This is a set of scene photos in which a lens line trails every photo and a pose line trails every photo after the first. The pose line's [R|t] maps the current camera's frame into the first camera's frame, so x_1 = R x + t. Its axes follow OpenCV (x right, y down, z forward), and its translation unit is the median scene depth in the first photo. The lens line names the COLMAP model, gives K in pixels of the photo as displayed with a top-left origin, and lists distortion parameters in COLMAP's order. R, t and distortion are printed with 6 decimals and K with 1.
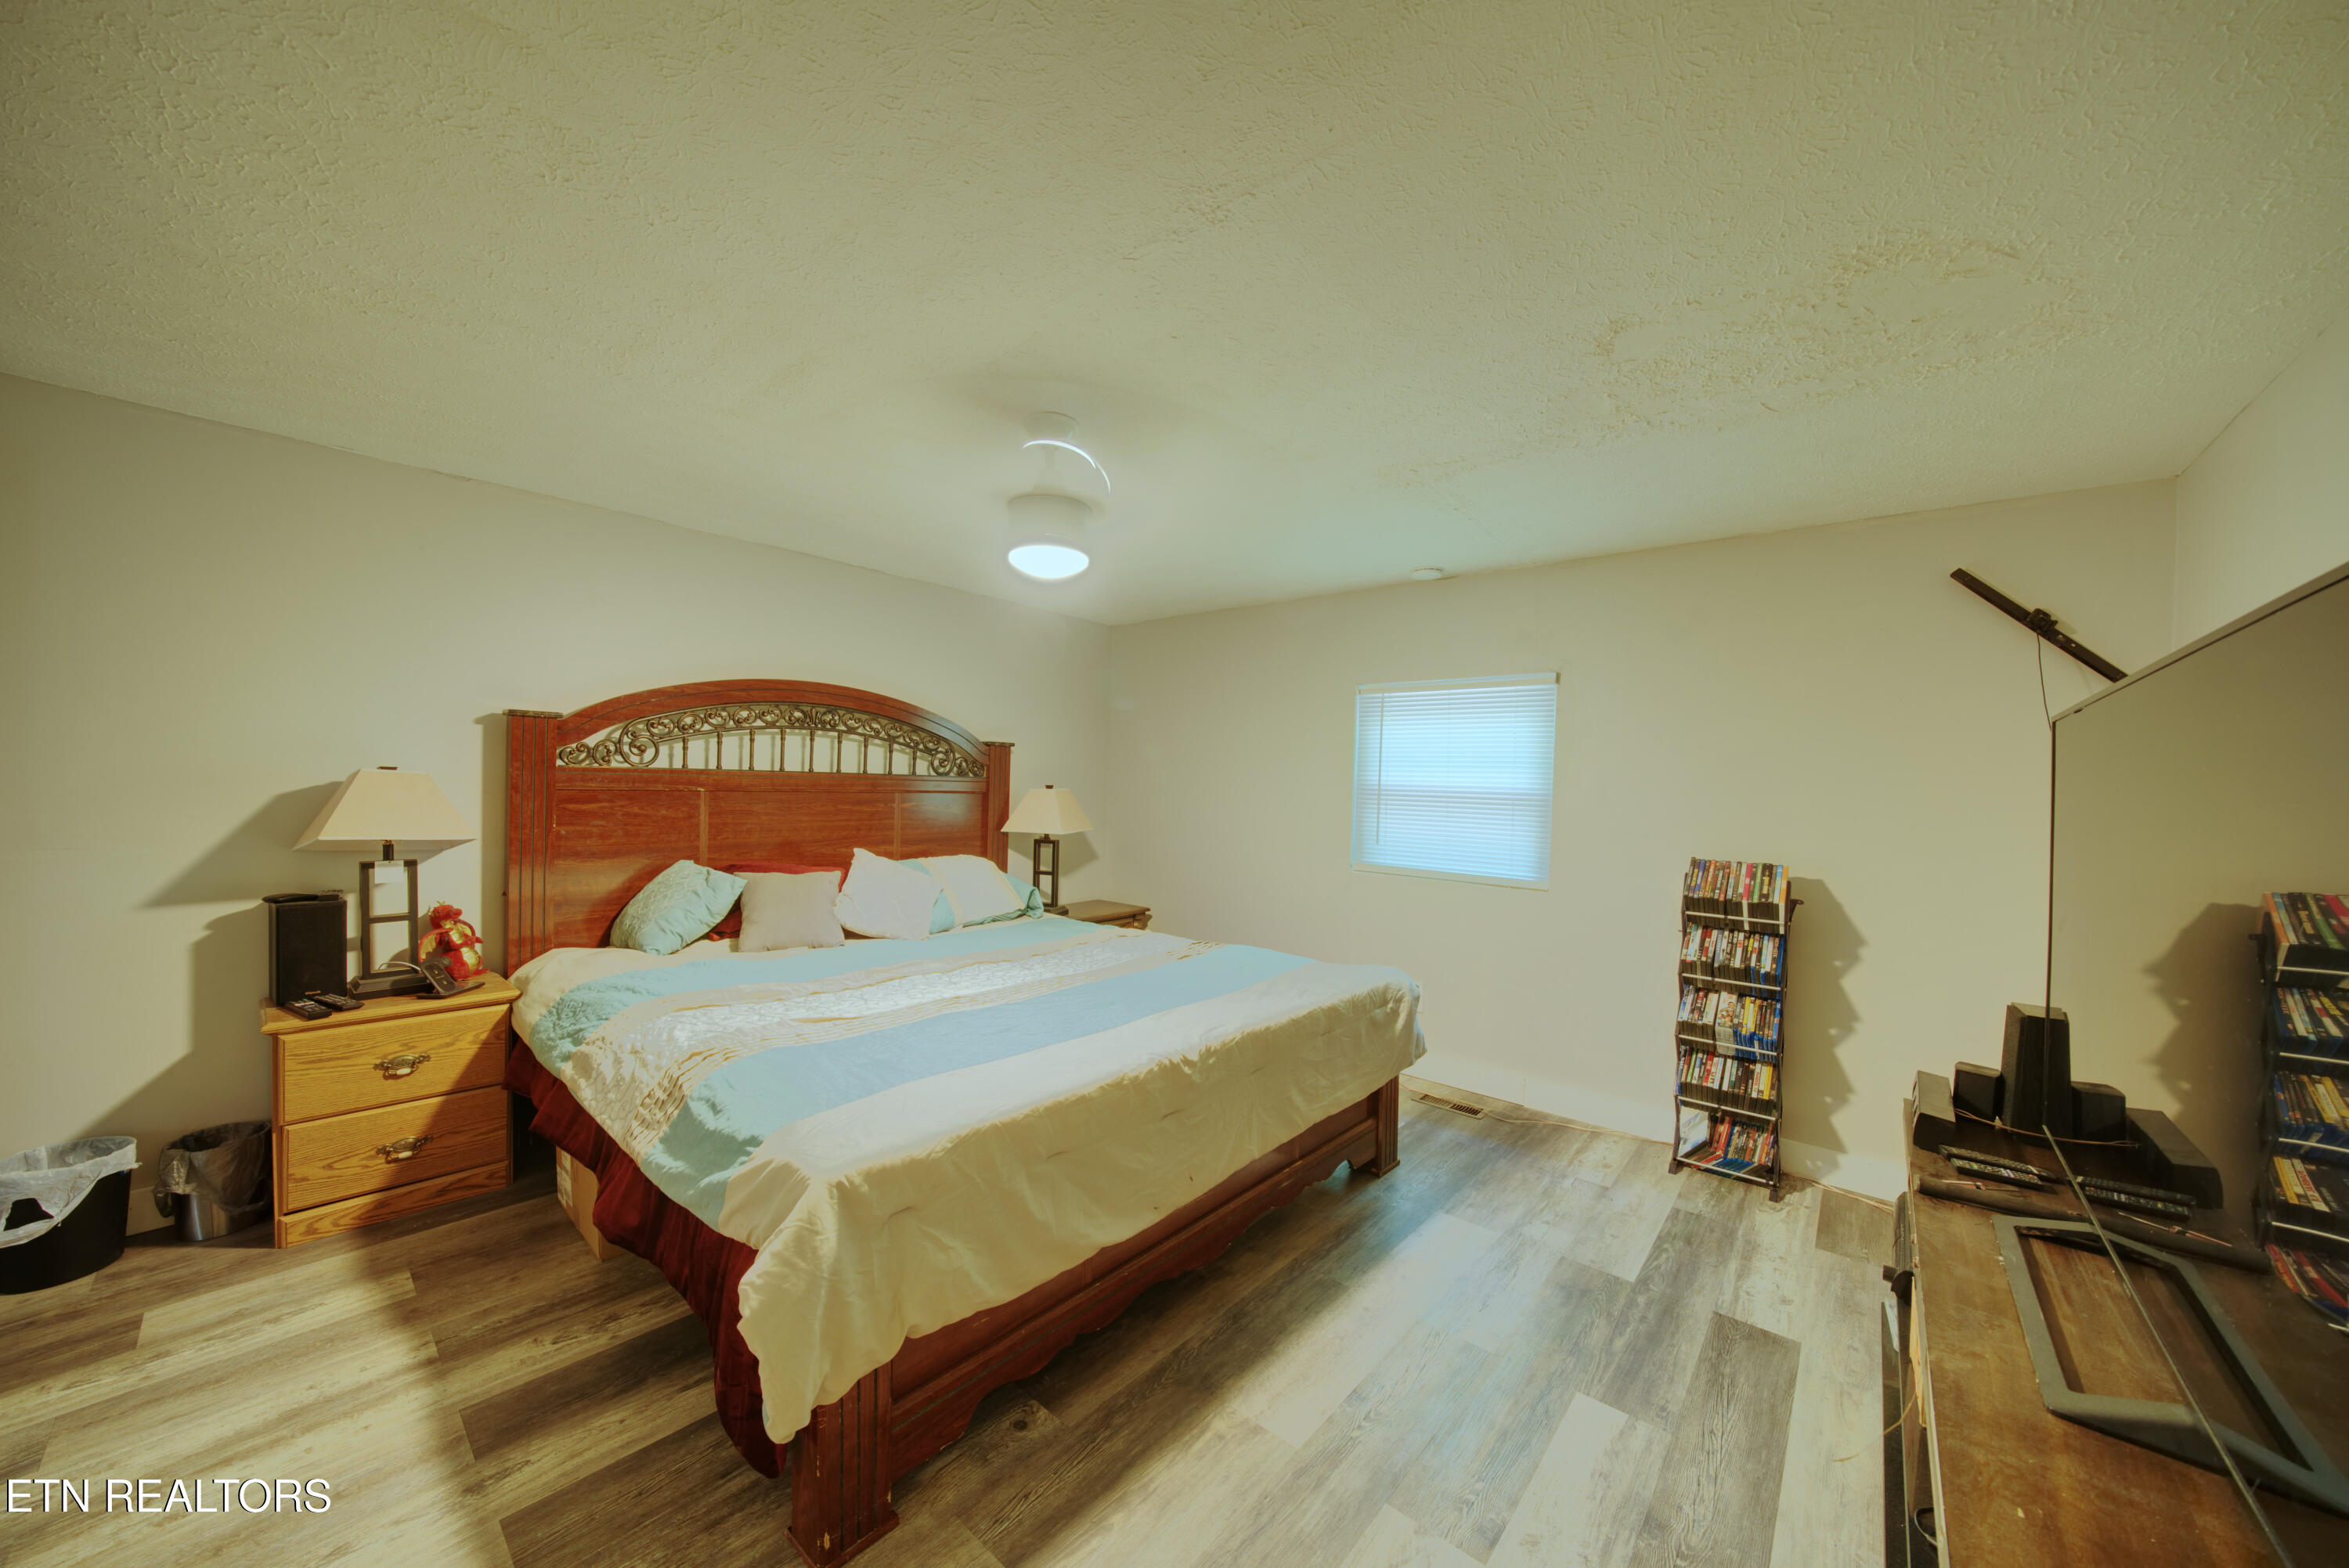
lens RADIAL K [[813.8, 0, 1175.5], [0, 813.8, 795.0], [0, 0, 1]] dist [-0.021937, 0.000043]
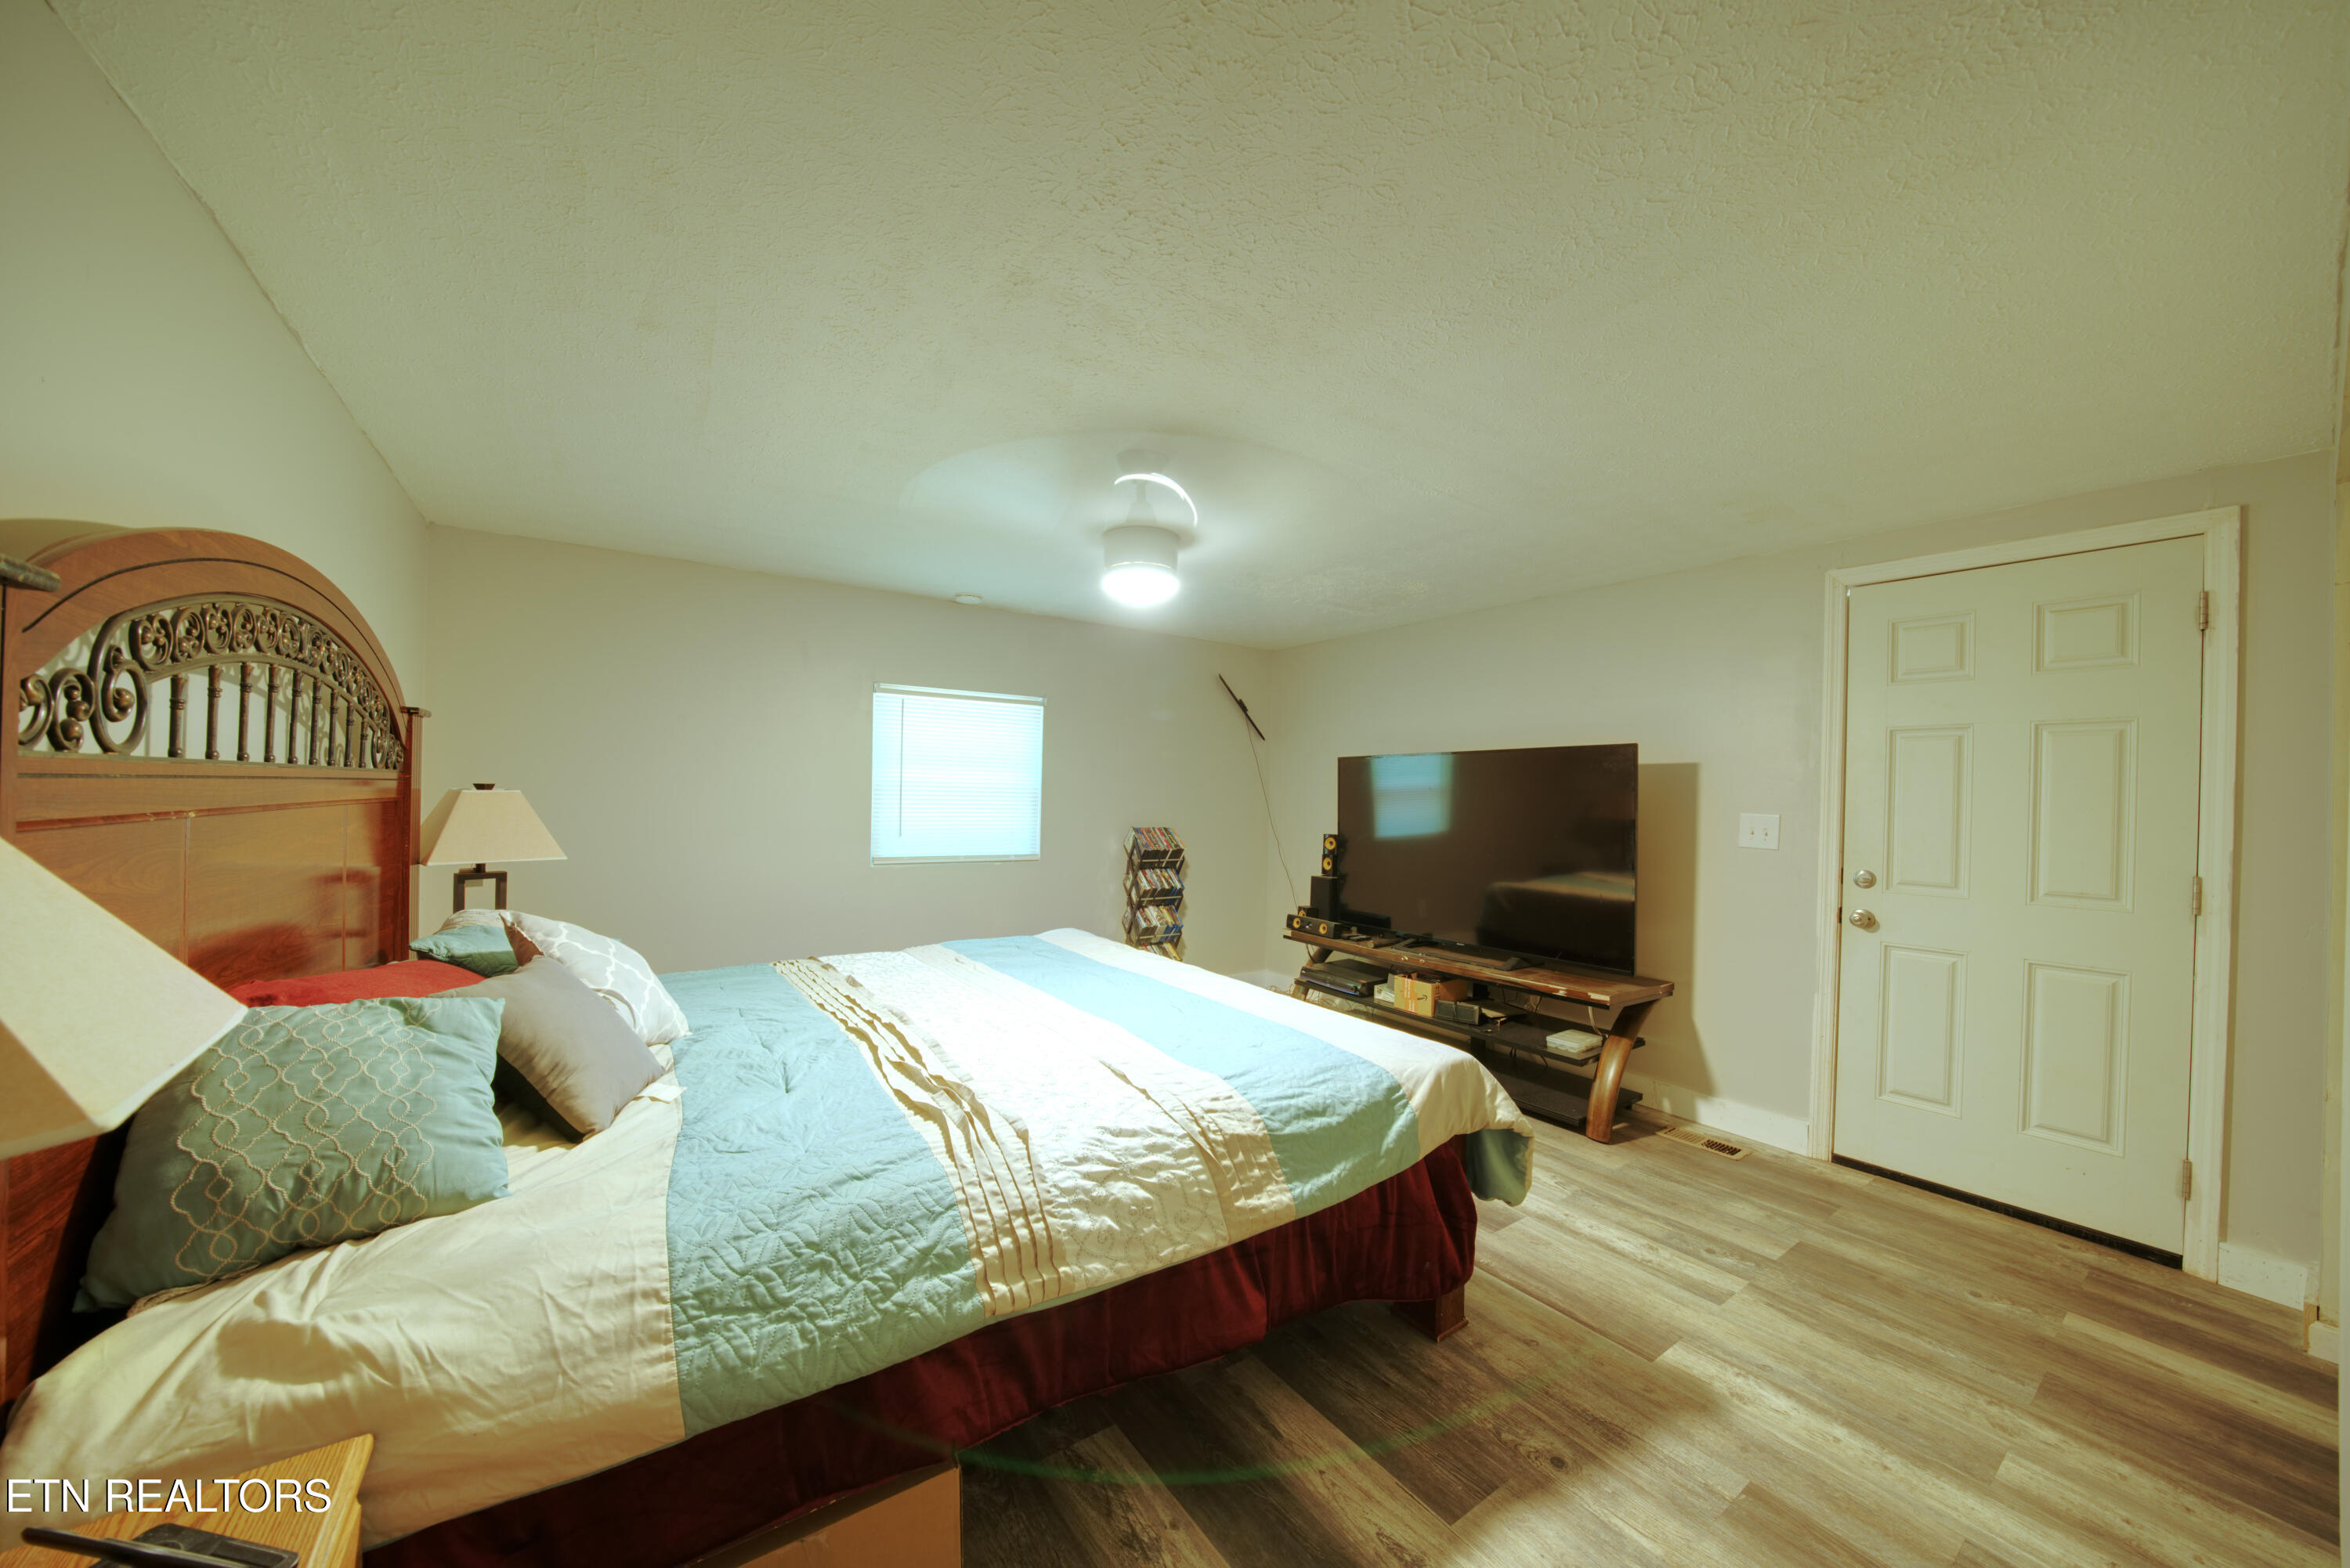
lens RADIAL K [[814.2, 0, 1176.3], [0, 814.2, 782.2], [0, 0, 1]] dist [-0.021937, 0.000043]
pose [[0.253483, -0.010422, 0.967284, -1.355706], [-0.000650, 0.999940, 0.010944, -0.043799], [-0.967340, -0.003403, 0.253461, 0.754794]]
